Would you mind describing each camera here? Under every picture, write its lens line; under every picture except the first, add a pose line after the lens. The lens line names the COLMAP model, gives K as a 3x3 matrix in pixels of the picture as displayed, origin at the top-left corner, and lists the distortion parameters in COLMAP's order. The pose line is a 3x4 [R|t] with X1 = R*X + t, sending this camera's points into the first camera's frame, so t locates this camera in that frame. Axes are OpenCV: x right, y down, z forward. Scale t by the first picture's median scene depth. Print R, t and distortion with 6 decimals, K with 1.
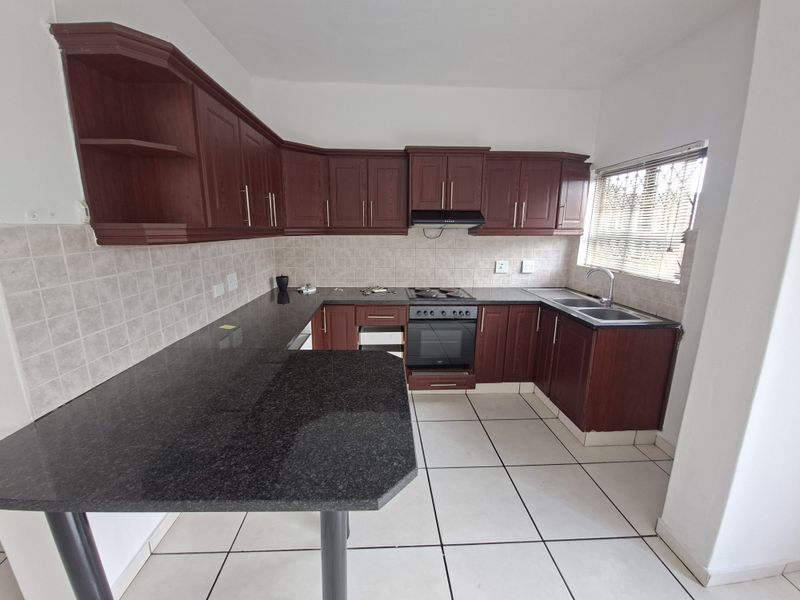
lens RADIAL K [[319.7, 0, 393.9], [0, 319.7, 287.3], [0, 0, 1]] dist [-0.002539, 0.000006]
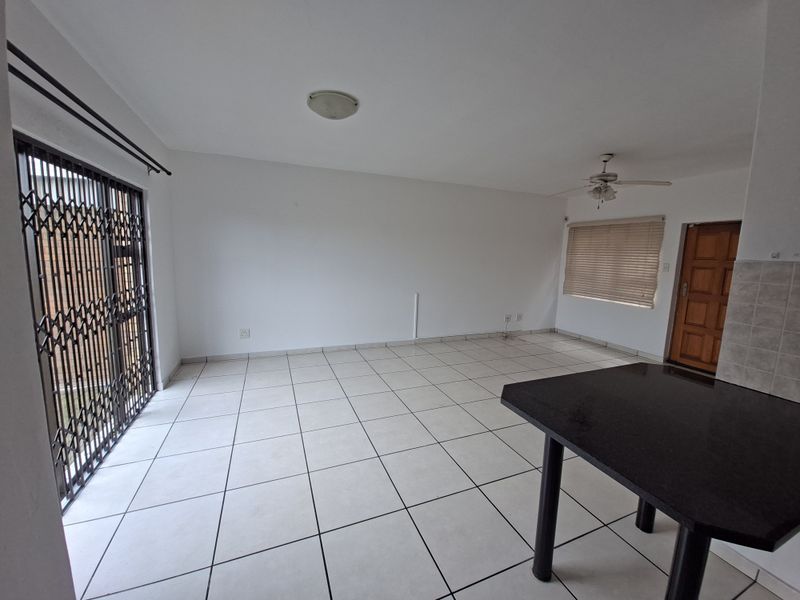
lens RADIAL K [[319.7, 0, 394.9], [0, 319.7, 293.3], [0, 0, 1]] dist [-0.002539, 0.000006]
pose [[-0.943247, 0.012196, -0.331868, 0.350931], [-0.093740, 0.948910, 0.301301, -0.122658], [0.318587, 0.315311, -0.893913, 0.659529]]
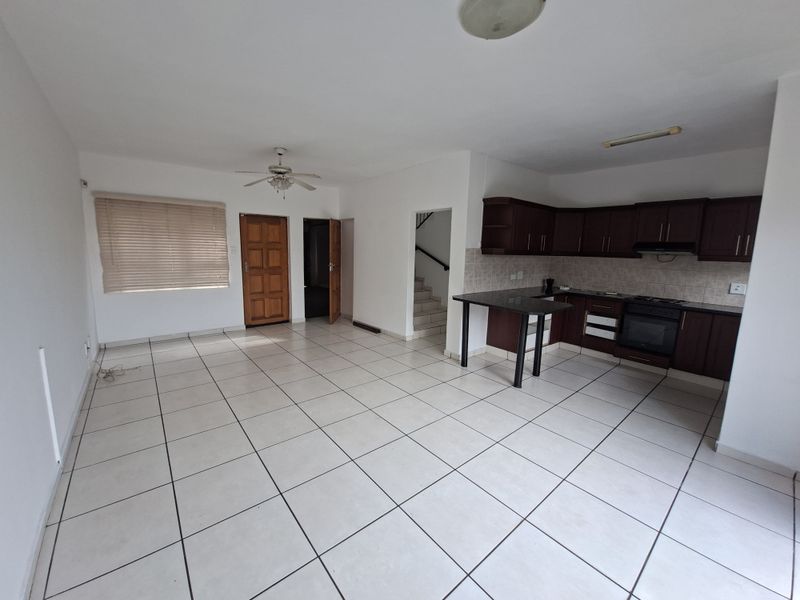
lens RADIAL K [[319.7, 0, 396.9], [0, 319.7, 292.9], [0, 0, 1]] dist [-0.002539, 0.000006]
pose [[0.606159, 0.122424, -0.785865, 0.605082], [-0.171274, 0.984992, 0.021336, 0.169035], [0.776683, 0.121665, 0.618030, -0.839872]]
